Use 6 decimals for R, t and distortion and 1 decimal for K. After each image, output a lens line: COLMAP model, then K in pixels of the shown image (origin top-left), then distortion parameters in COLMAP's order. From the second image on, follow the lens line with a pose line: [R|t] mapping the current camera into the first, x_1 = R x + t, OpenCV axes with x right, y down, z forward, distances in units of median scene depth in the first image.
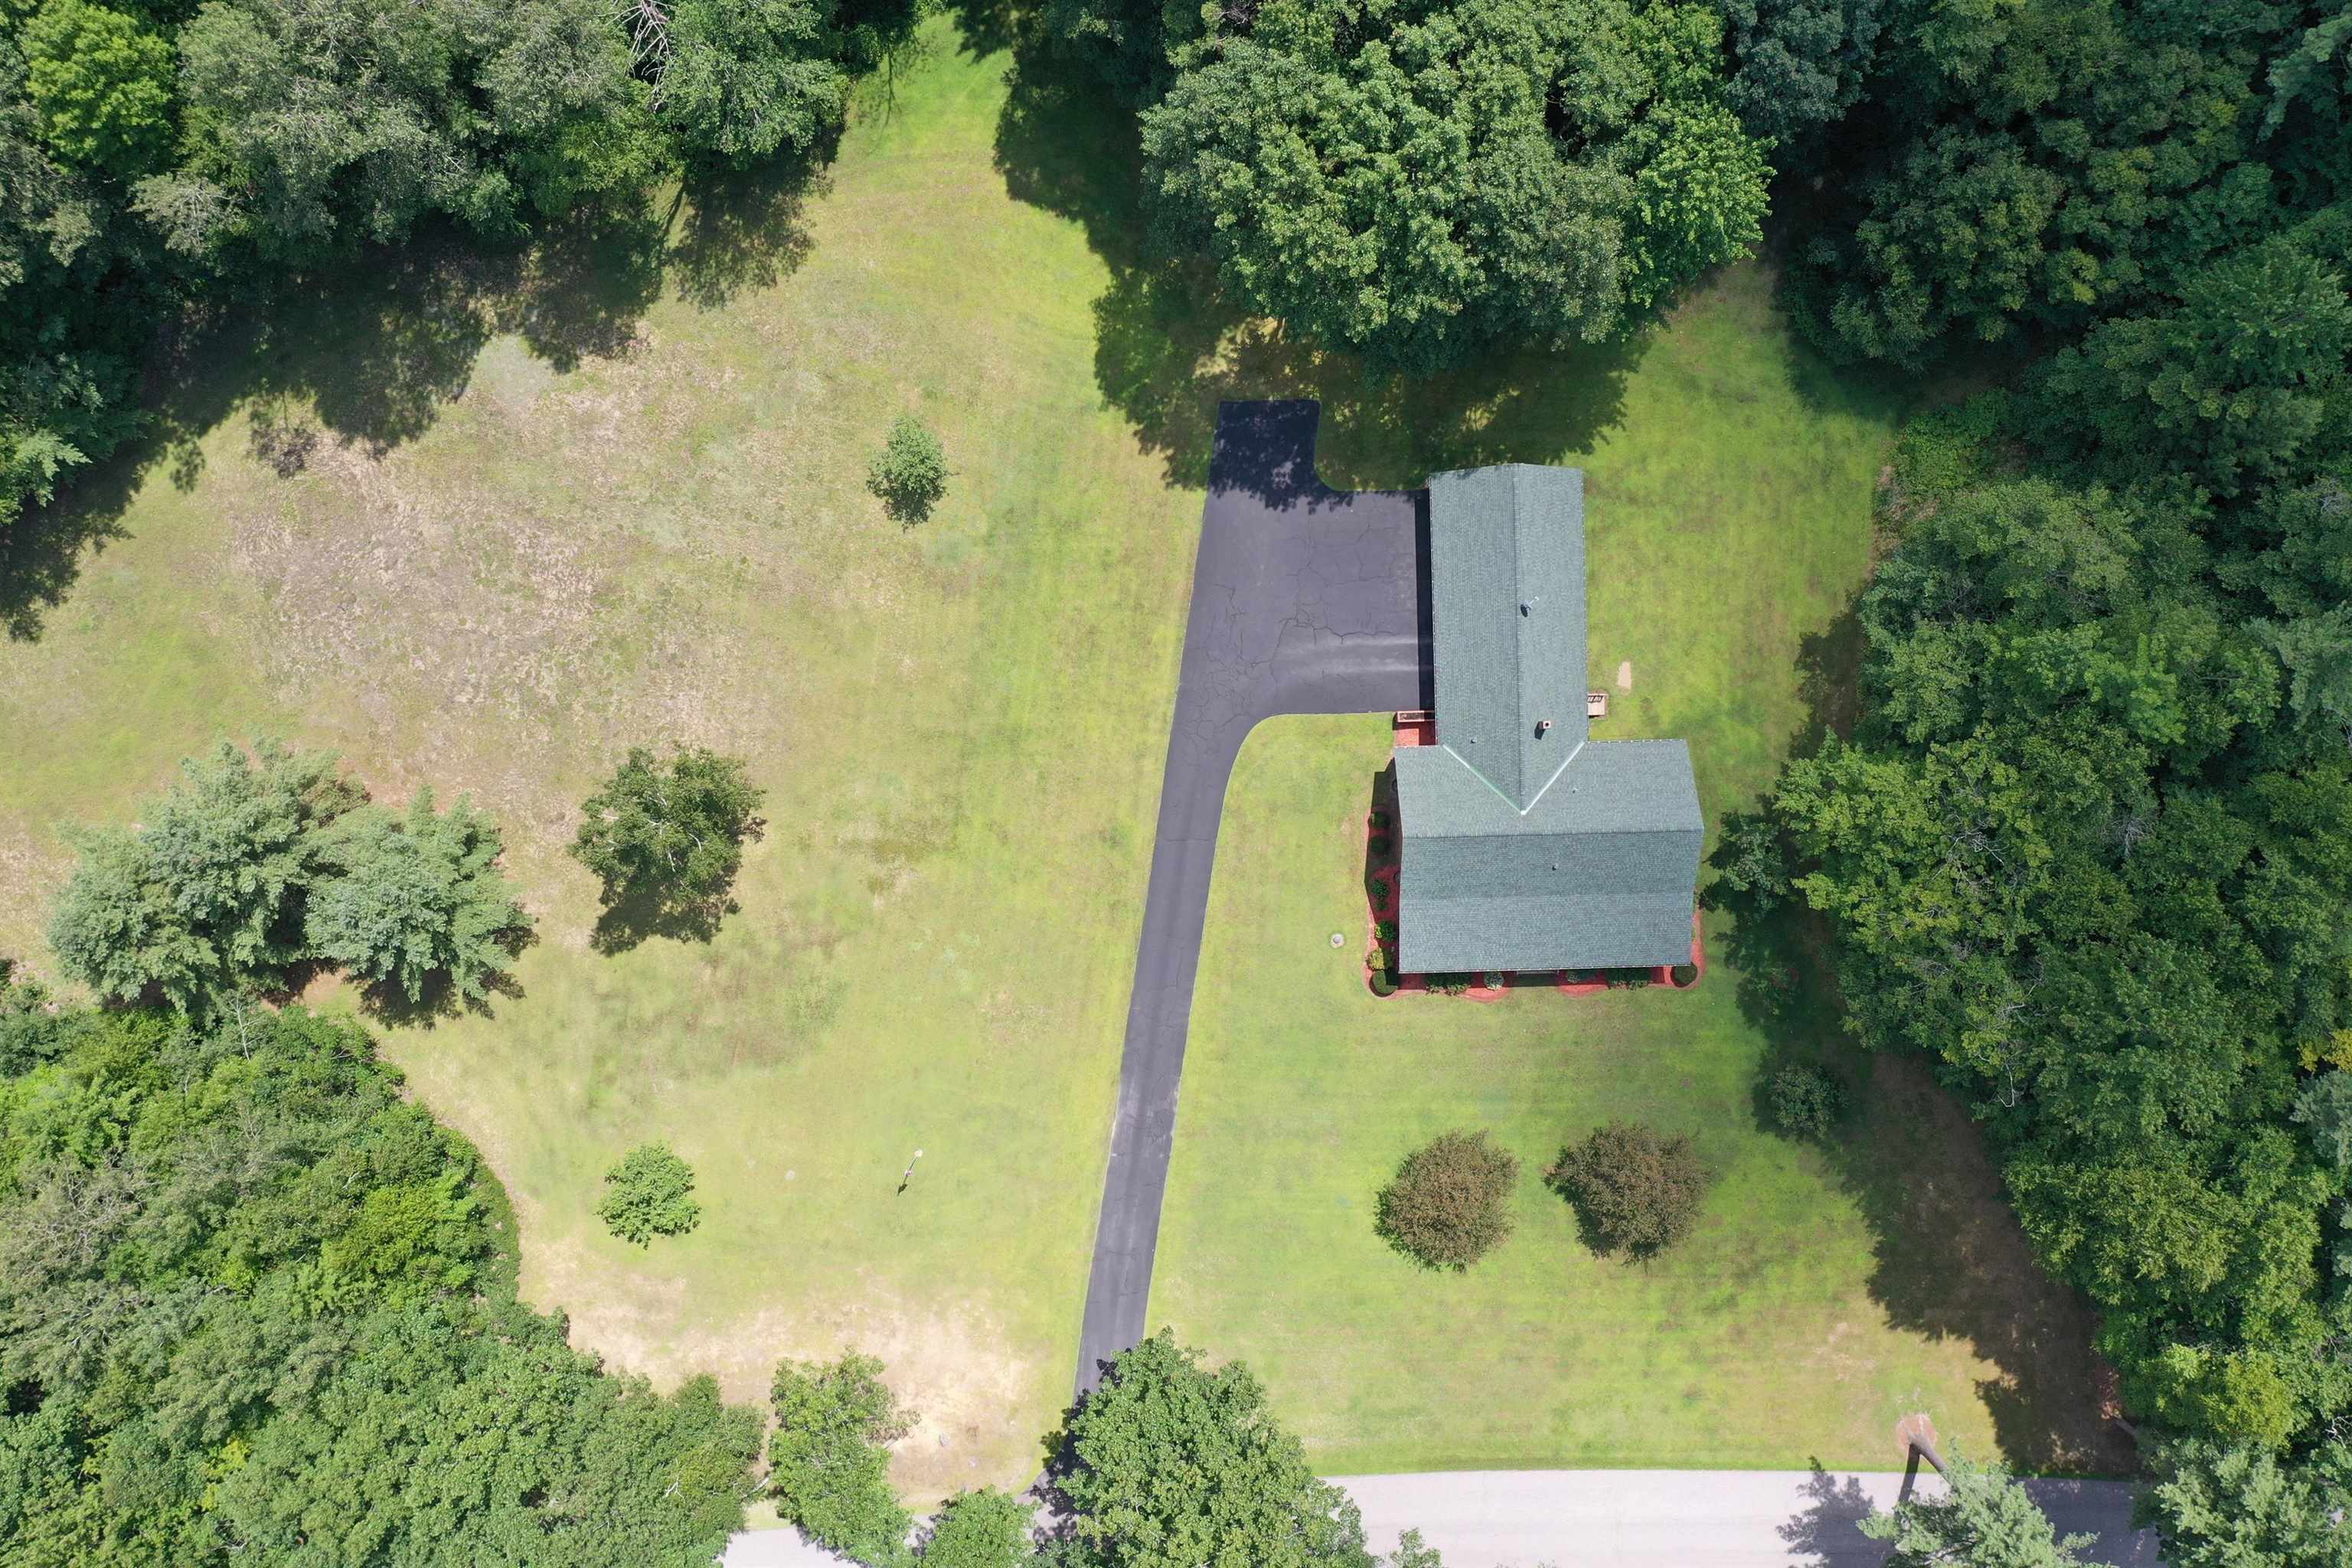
lens RADIAL K [[1794.2, 0, 1176.0], [0, 1794.2, 784.0], [0, 0, 1]] dist [0.002150, 0.000186]
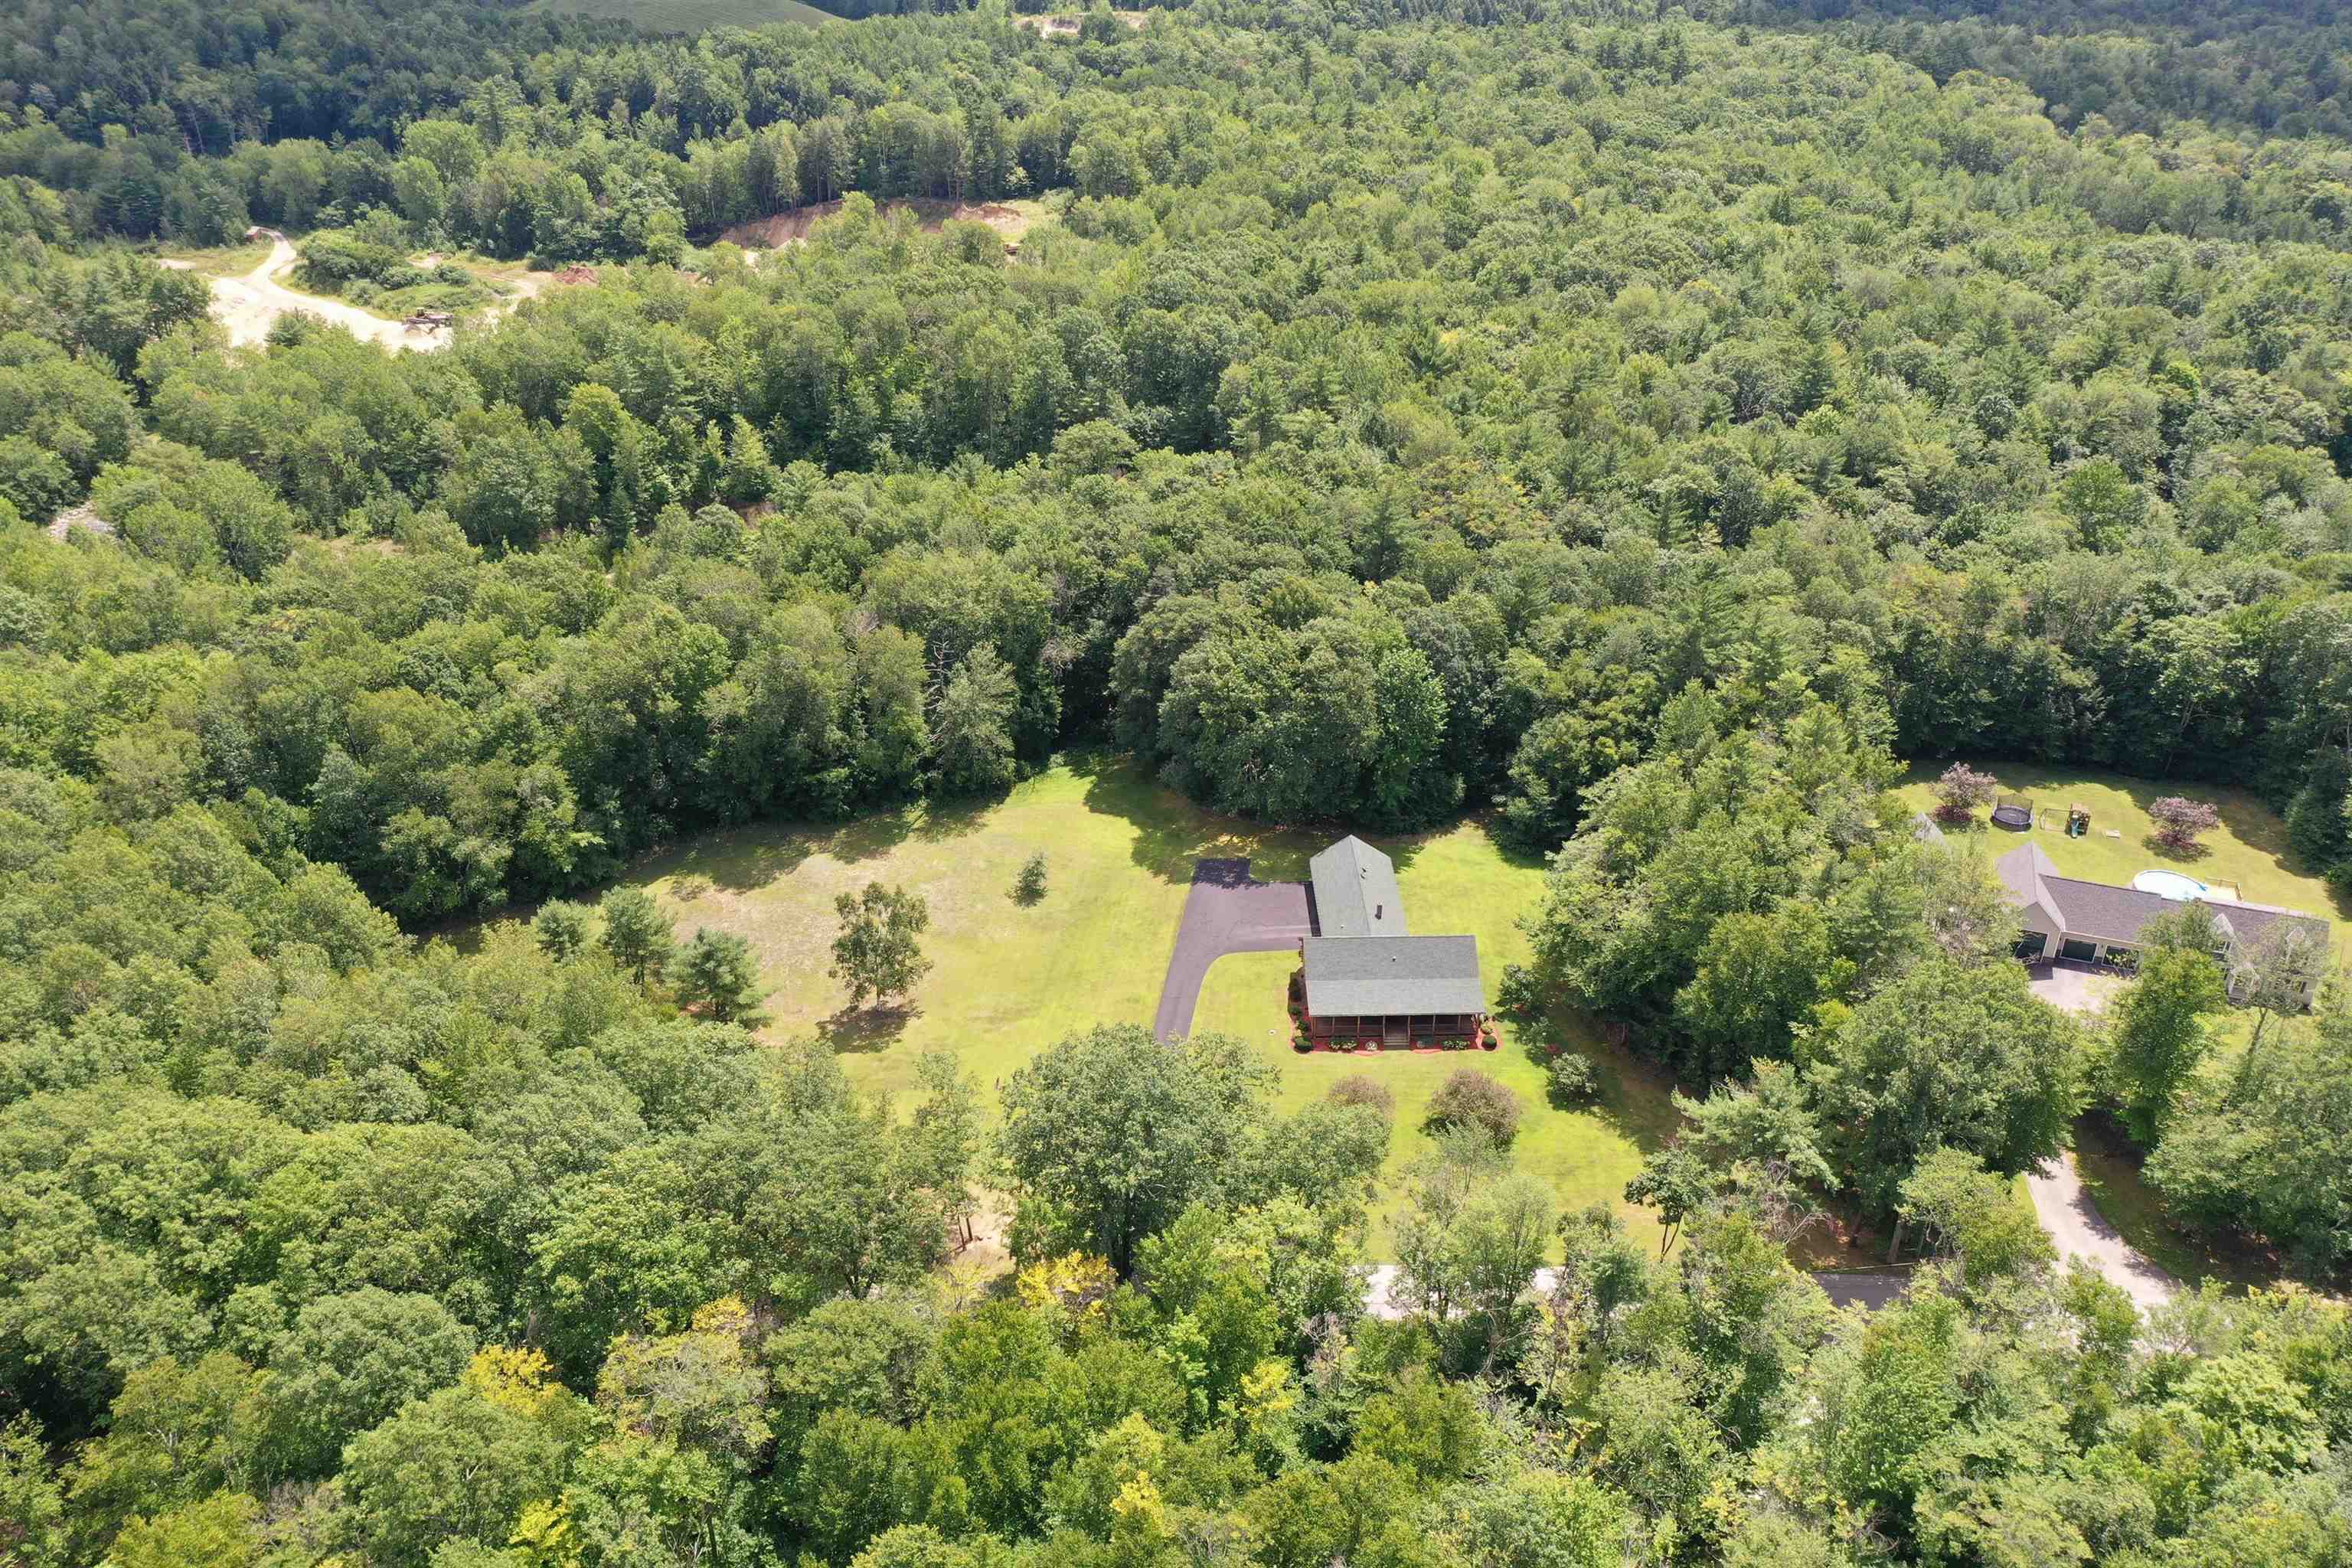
lens RADIAL K [[1811.6, 0, 1176.0], [0, 1811.6, 784.0], [0, 0, 1]] dist [0.080212, 0.000203]
pose [[0.999782, -0.014341, -0.015206, 0.031385], [-0.006122, 0.494678, -0.869055, 1.380439], [0.019985, 0.868958, 0.494482, -0.004439]]
